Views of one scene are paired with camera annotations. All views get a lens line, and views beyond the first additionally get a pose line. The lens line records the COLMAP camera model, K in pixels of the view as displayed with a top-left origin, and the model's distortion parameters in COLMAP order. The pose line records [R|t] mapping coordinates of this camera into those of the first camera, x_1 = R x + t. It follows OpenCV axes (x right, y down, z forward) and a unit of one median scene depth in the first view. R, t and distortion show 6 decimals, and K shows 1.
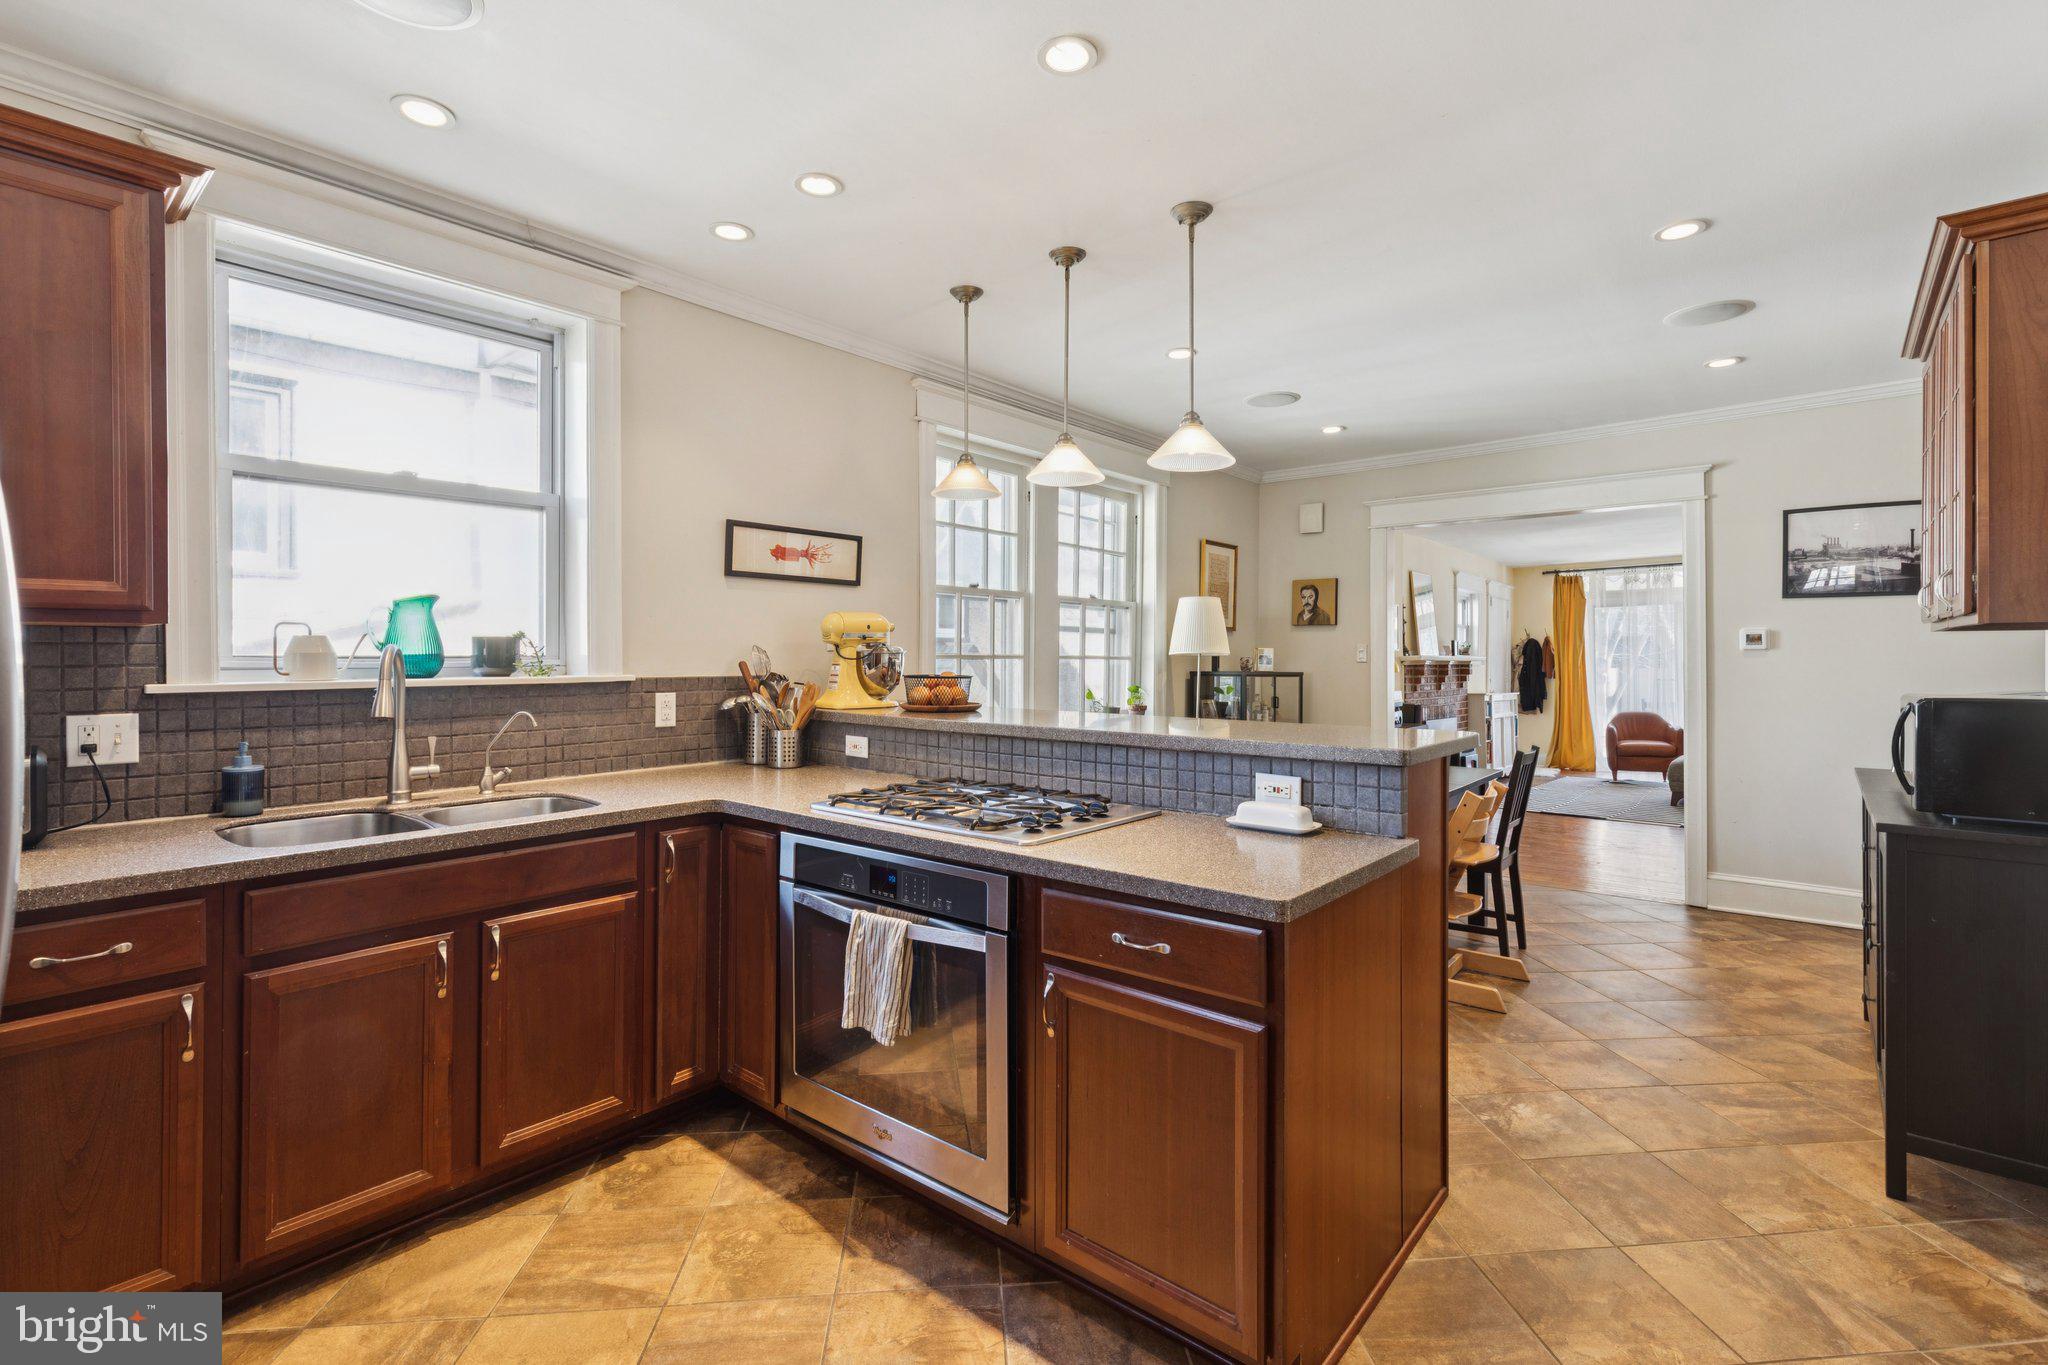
lens RADIAL K [[931.3, 0, 1031.5], [0, 931.3, 656.0], [0, 0, 1]] dist [0.003943, 0.000130]
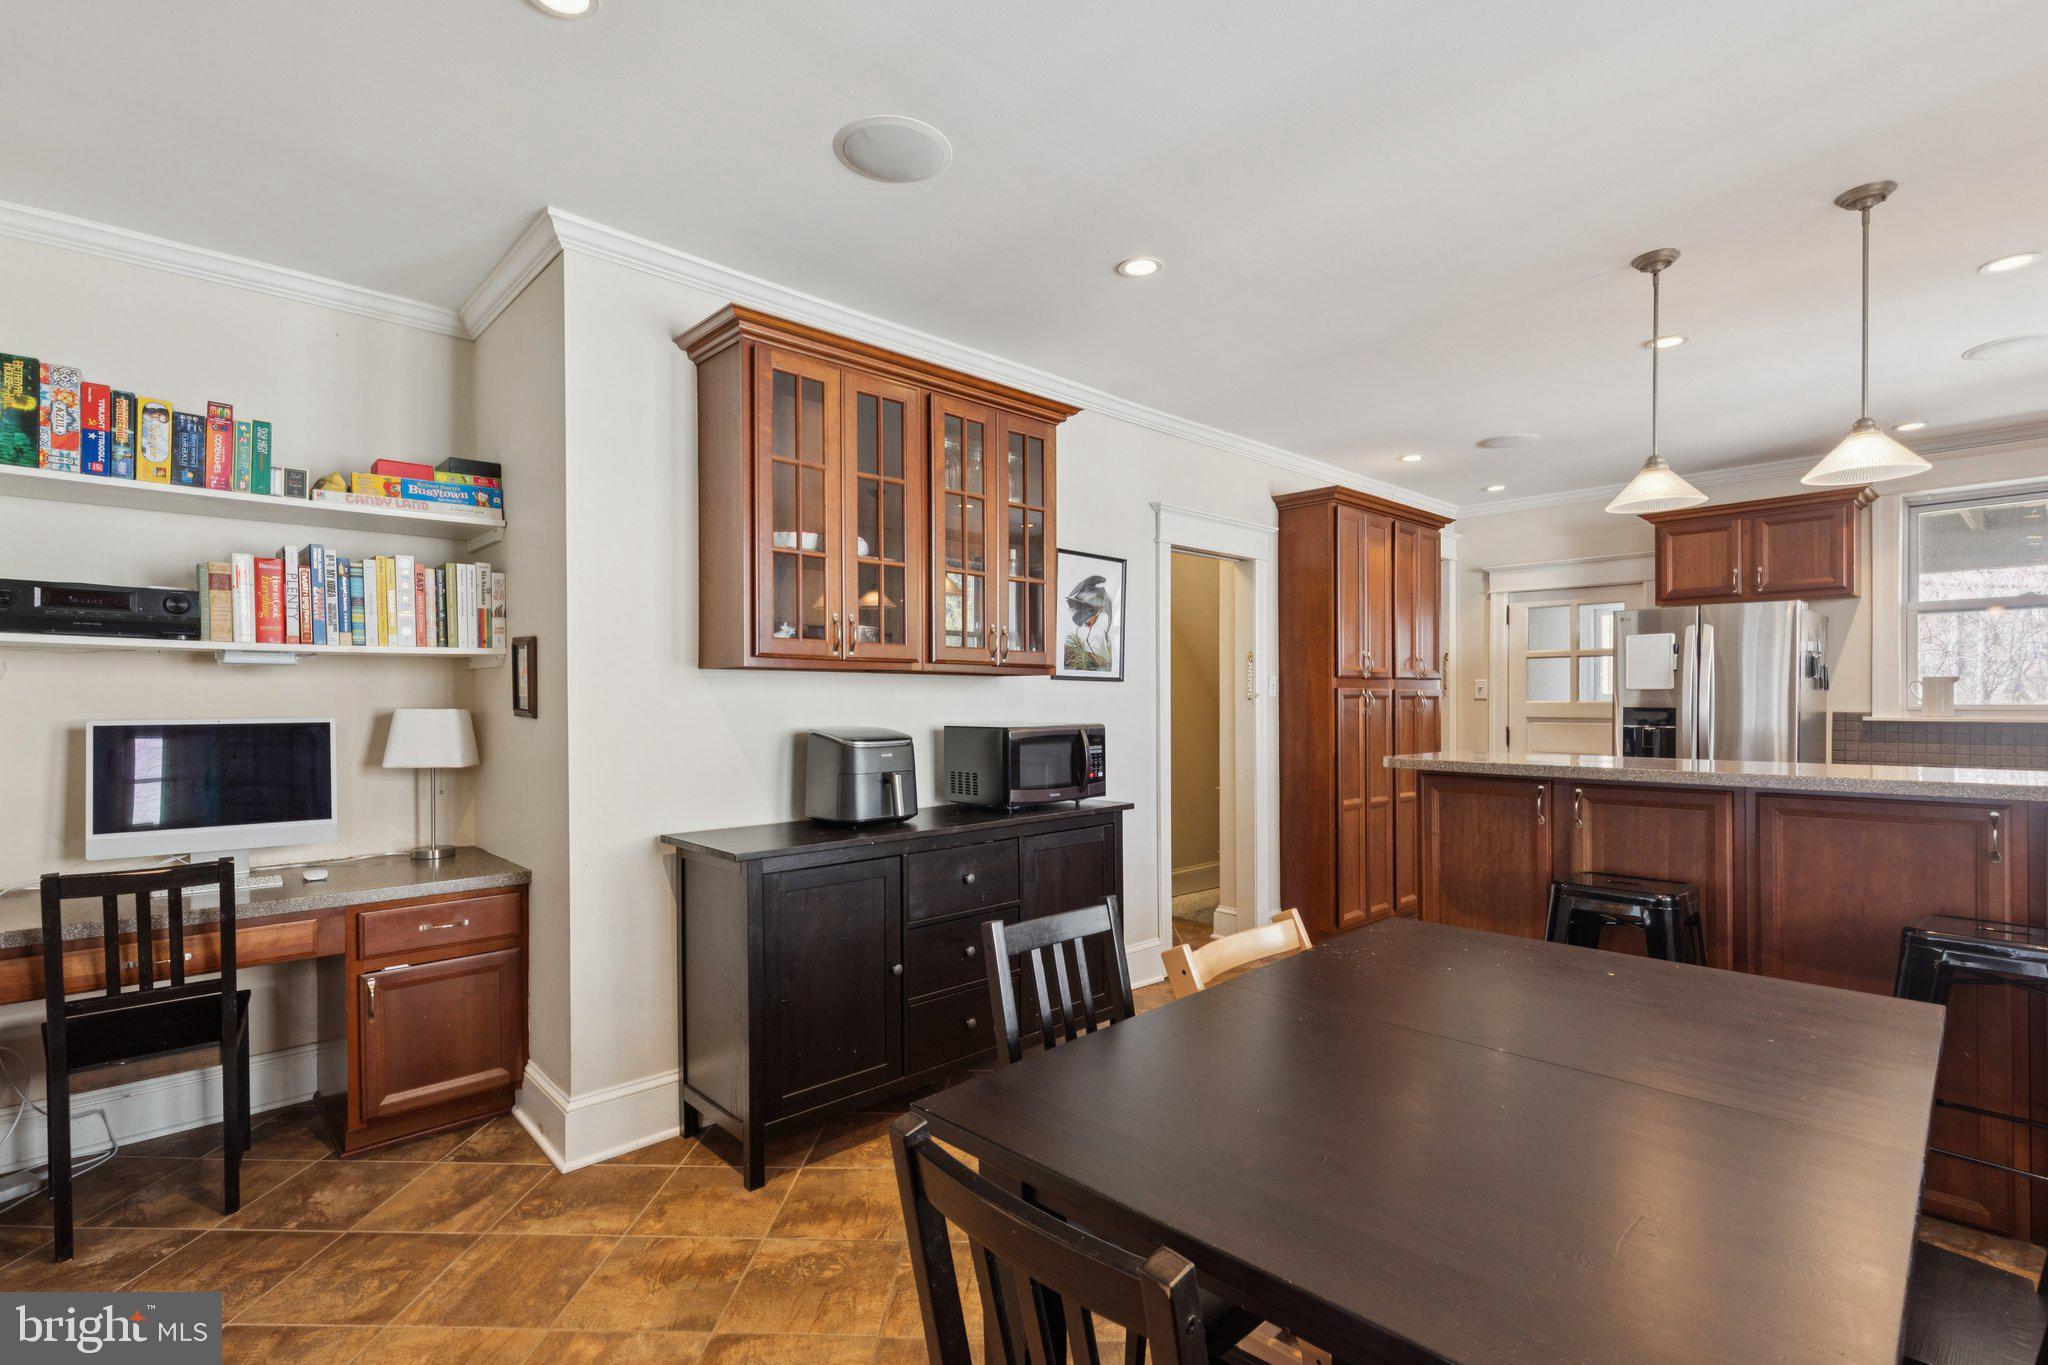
lens RADIAL K [[947.4, 0, 1022.0], [0, 947.4, 705.1], [0, 0, 1]] dist [0.003720, 0.000033]
pose [[-0.992352, 0.000583, 0.123439, 0.711747], [0.001178, 0.999988, 0.004741, 0.005159], [-0.123434, 0.004850, -0.992341, 2.061136]]
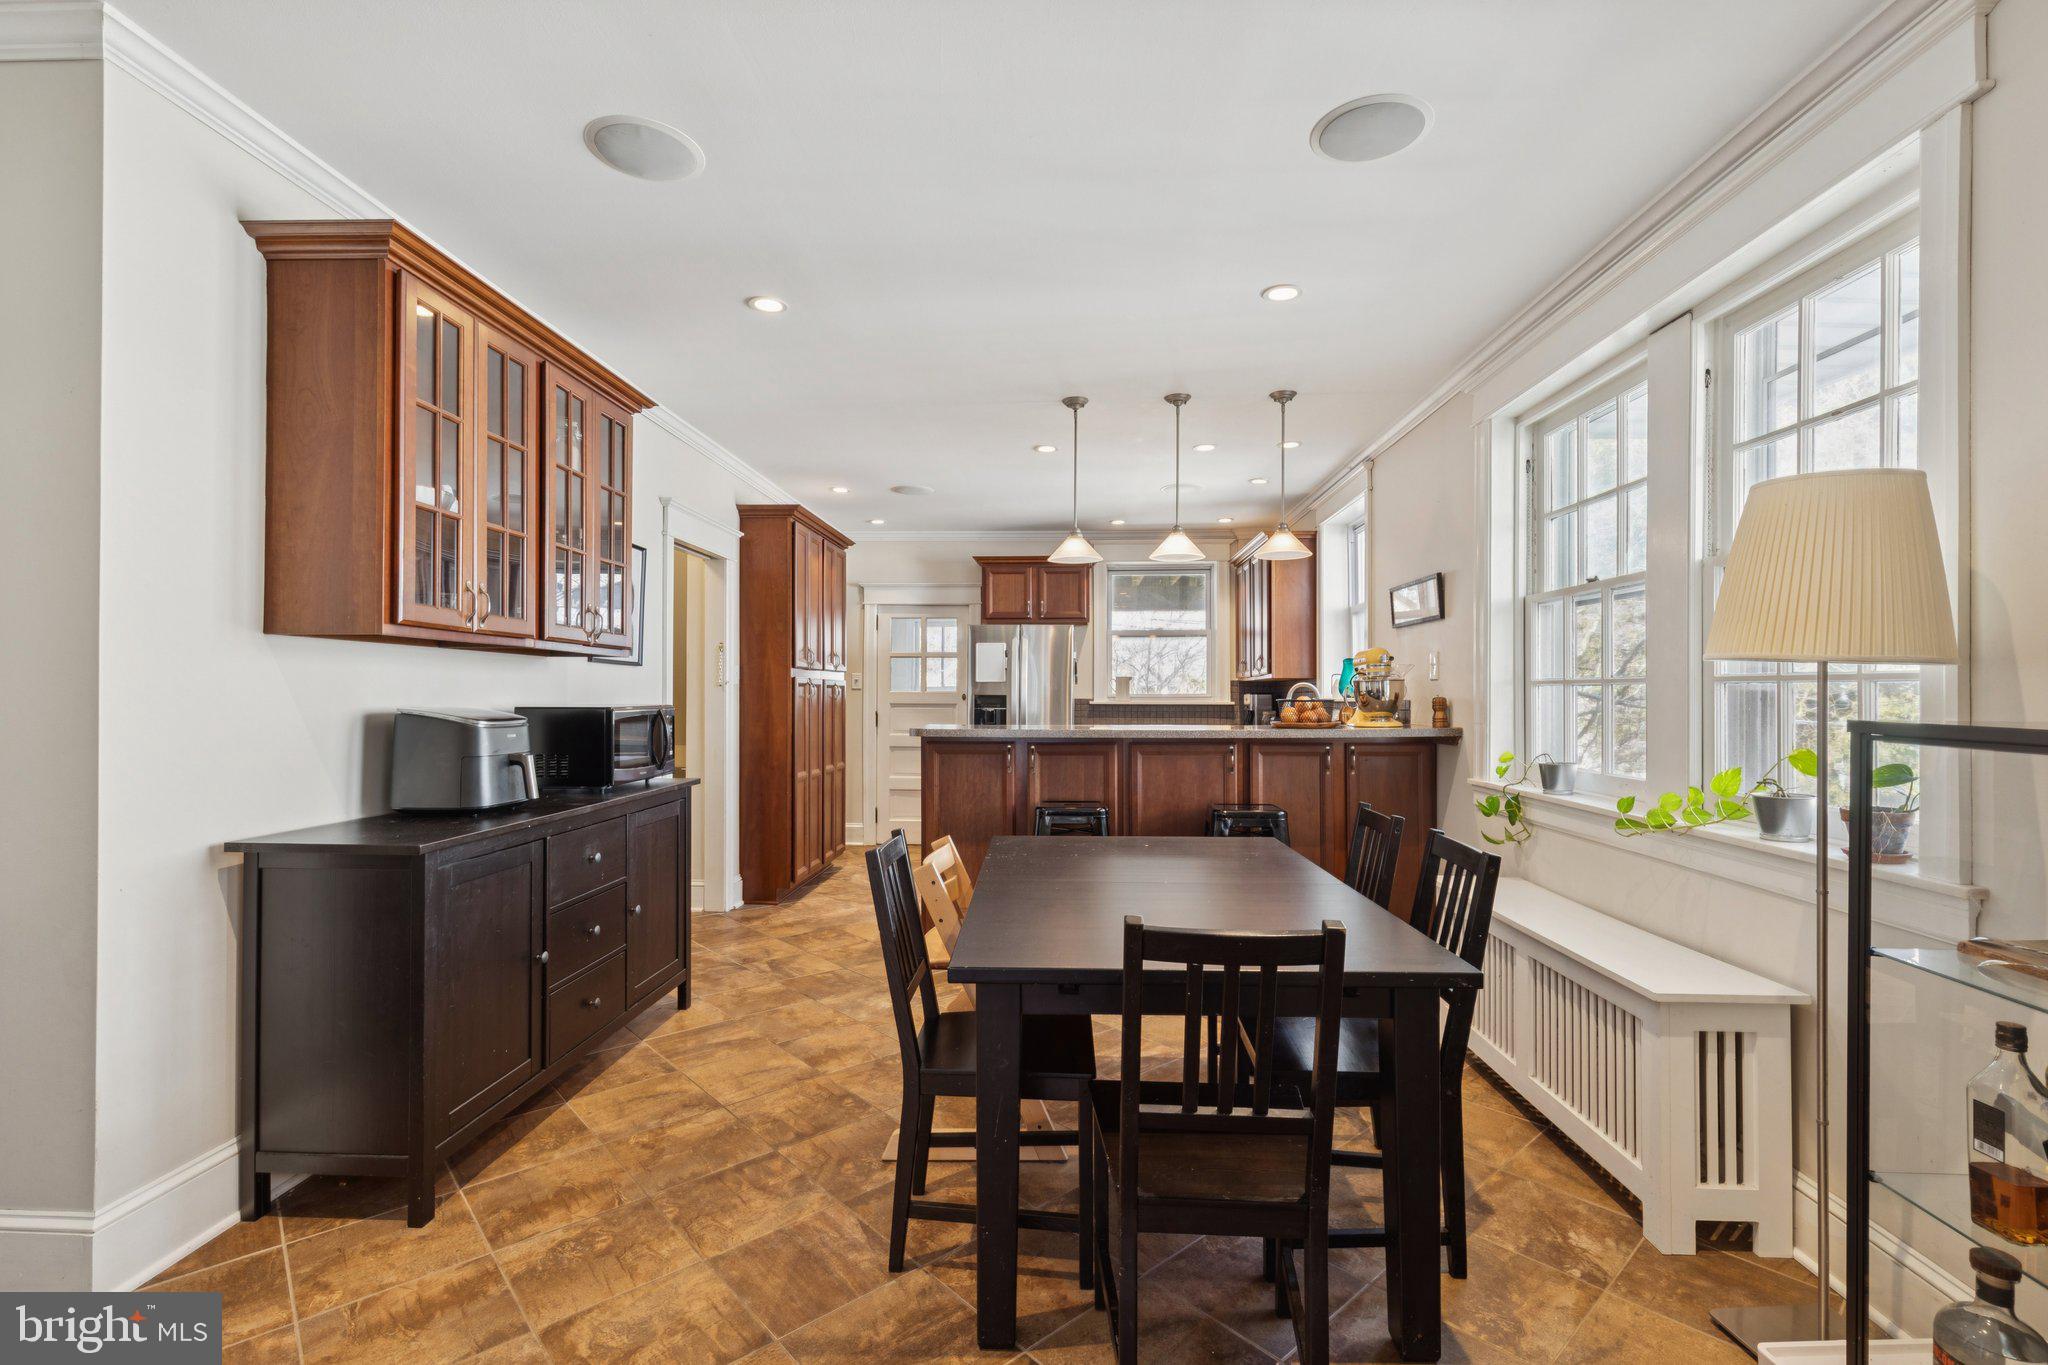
lens RADIAL K [[906.0, 0, 1021.6], [0, 906.0, 697.2], [0, 0, 1]] dist [0.000424, -0.000039]
pose [[-0.800723, -0.001809, -0.599032, 1.129102], [-0.003161, 0.999994, 0.001206, 0.022187], [0.599027, 0.002859, -0.800724, 2.112347]]
